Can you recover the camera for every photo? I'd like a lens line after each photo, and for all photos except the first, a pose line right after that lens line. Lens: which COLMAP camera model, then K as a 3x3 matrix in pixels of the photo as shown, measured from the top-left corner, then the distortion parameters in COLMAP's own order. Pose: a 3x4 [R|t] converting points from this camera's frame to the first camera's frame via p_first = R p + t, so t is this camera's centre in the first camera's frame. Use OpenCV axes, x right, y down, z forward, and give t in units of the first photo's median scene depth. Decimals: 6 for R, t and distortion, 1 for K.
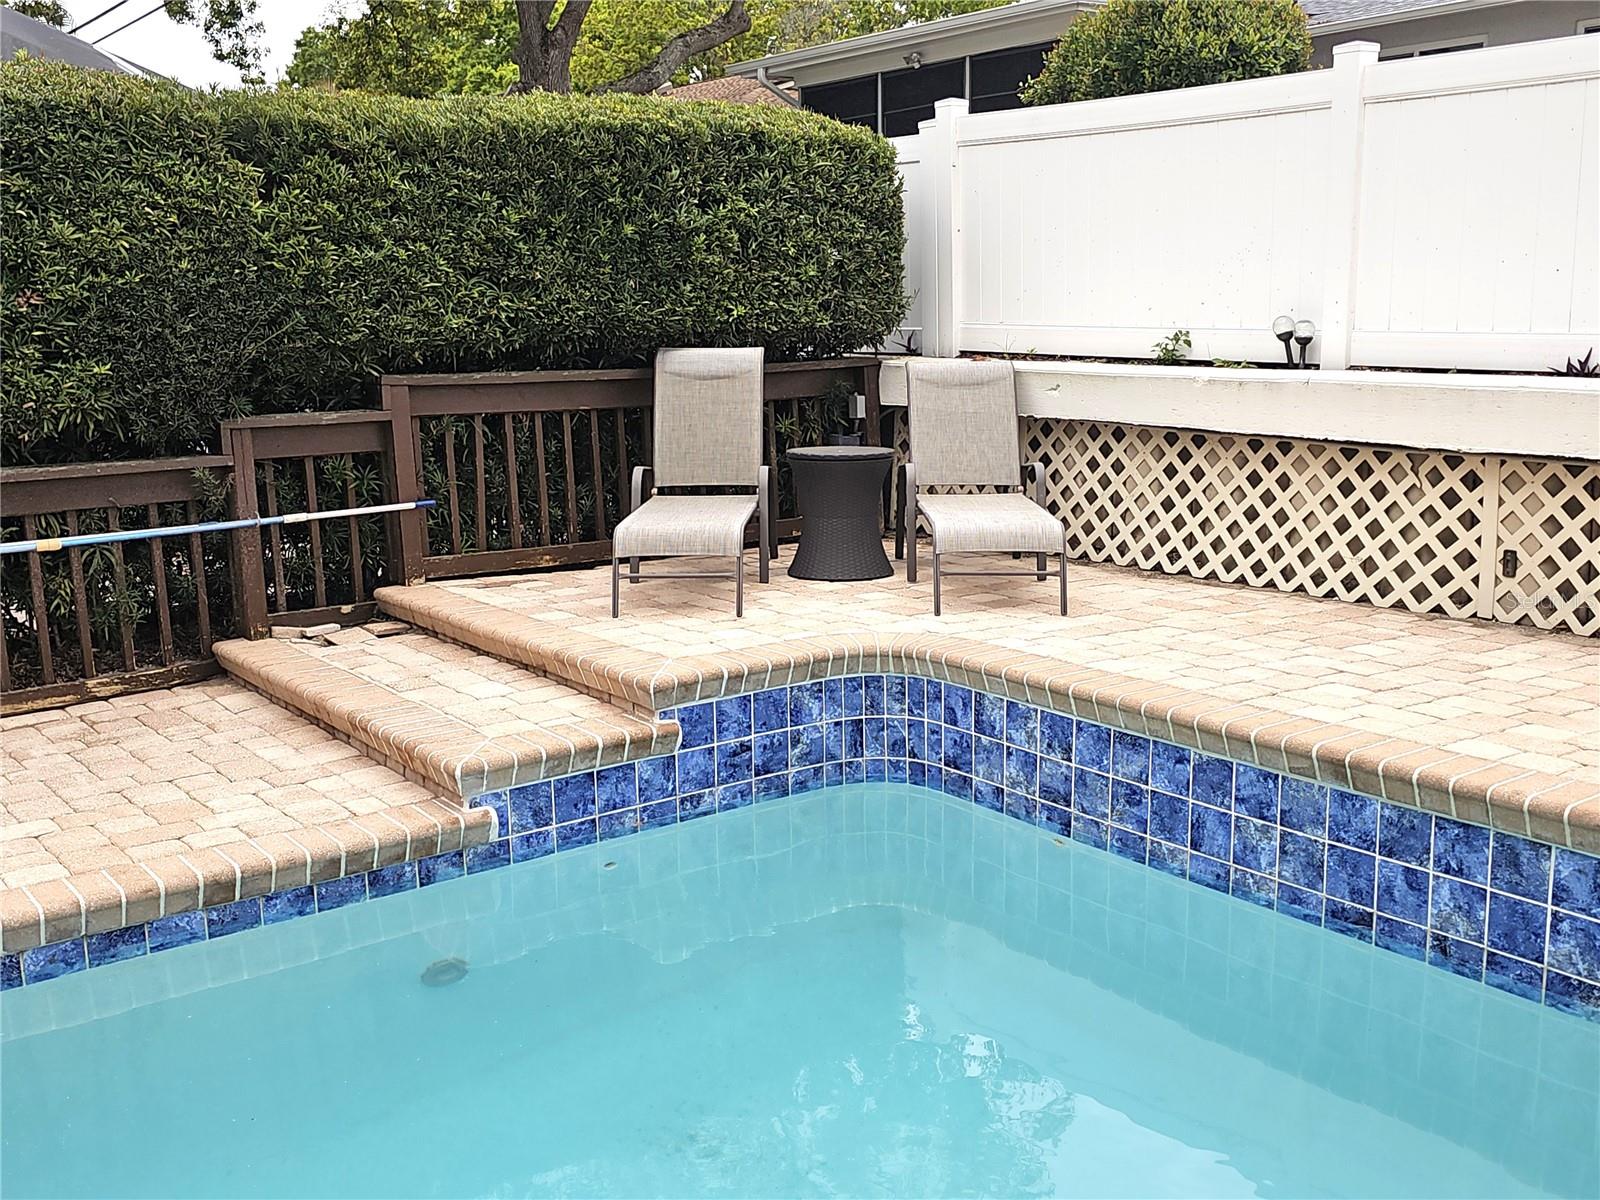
lens RADIAL K [[1605.3, 0, 796.7], [0, 1605.3, 602.1], [0, 0, 1]] dist [0.045632, 0.000000]
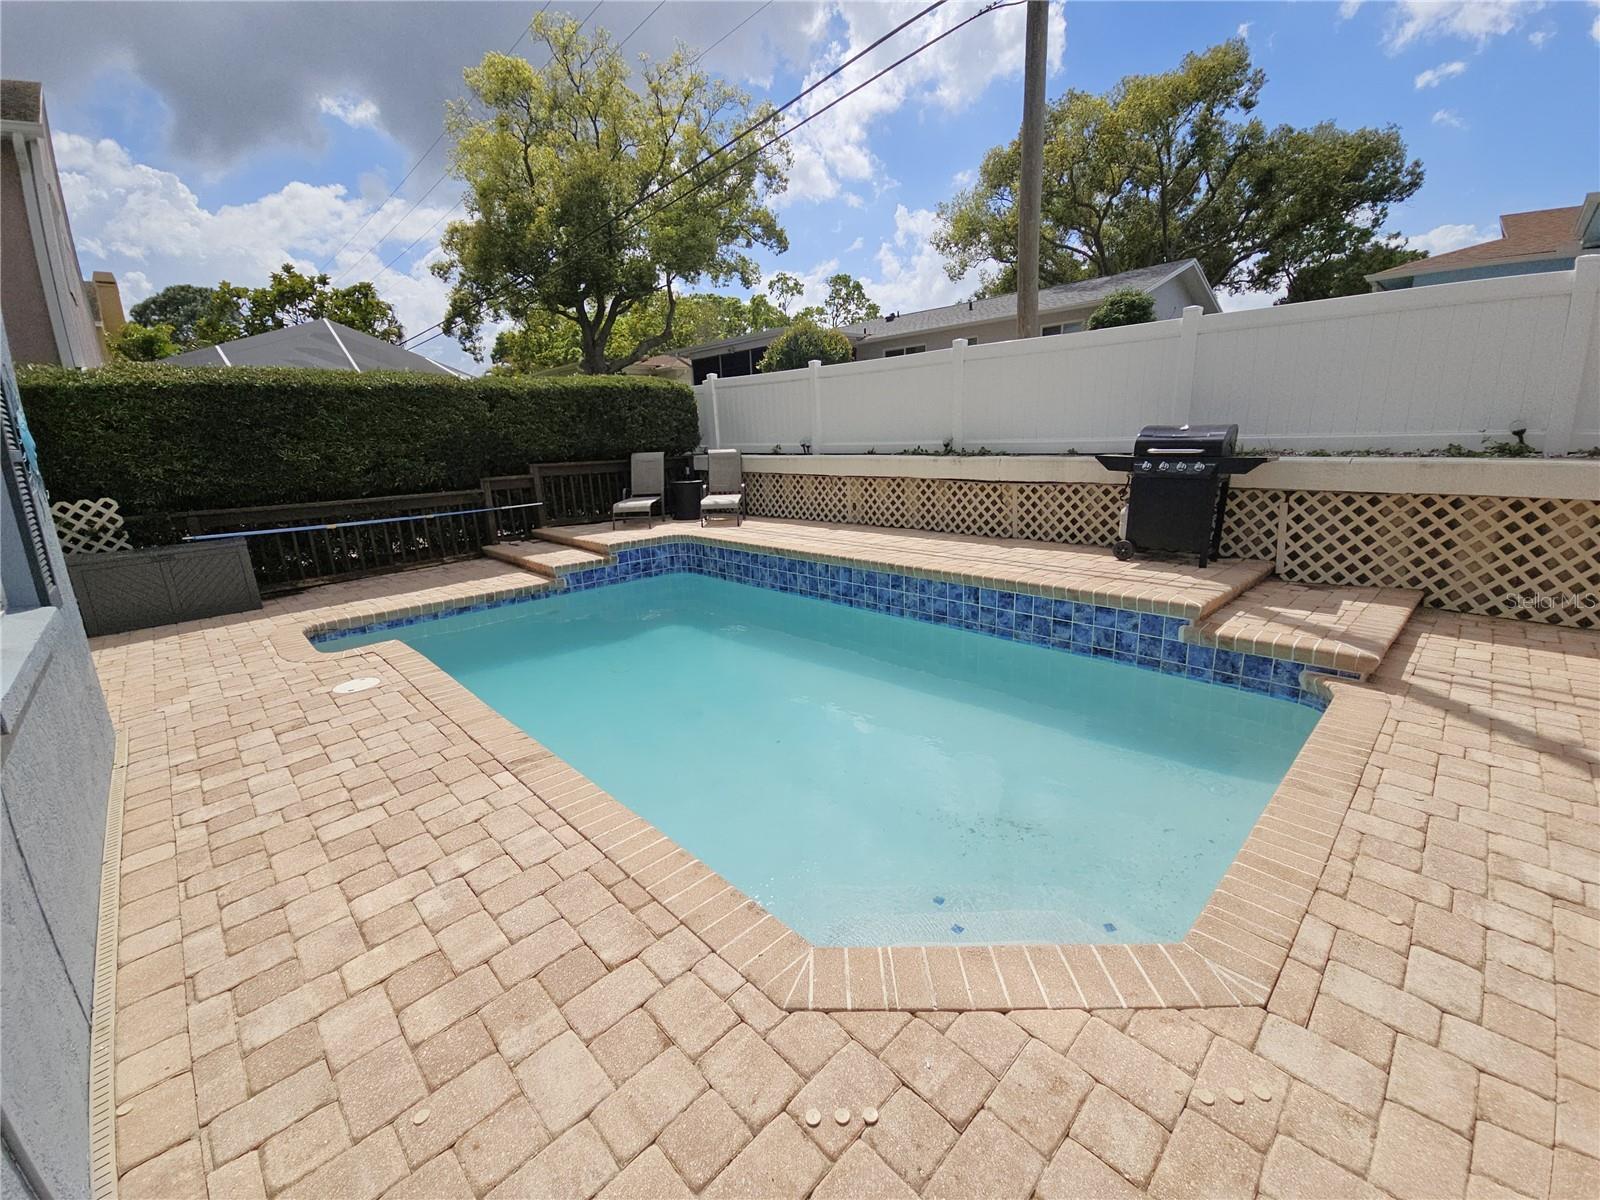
lens RADIAL K [[651.9, 0, 798.2], [0, 651.9, 583.3], [0, 0, 1]] dist [-0.002214, 0.000039]
pose [[0.992140, -0.049197, 0.115057, 0.130001], [0.045233, 0.998298, 0.036813, 0.083438], [-0.116672, -0.031319, 0.992677, -0.418504]]
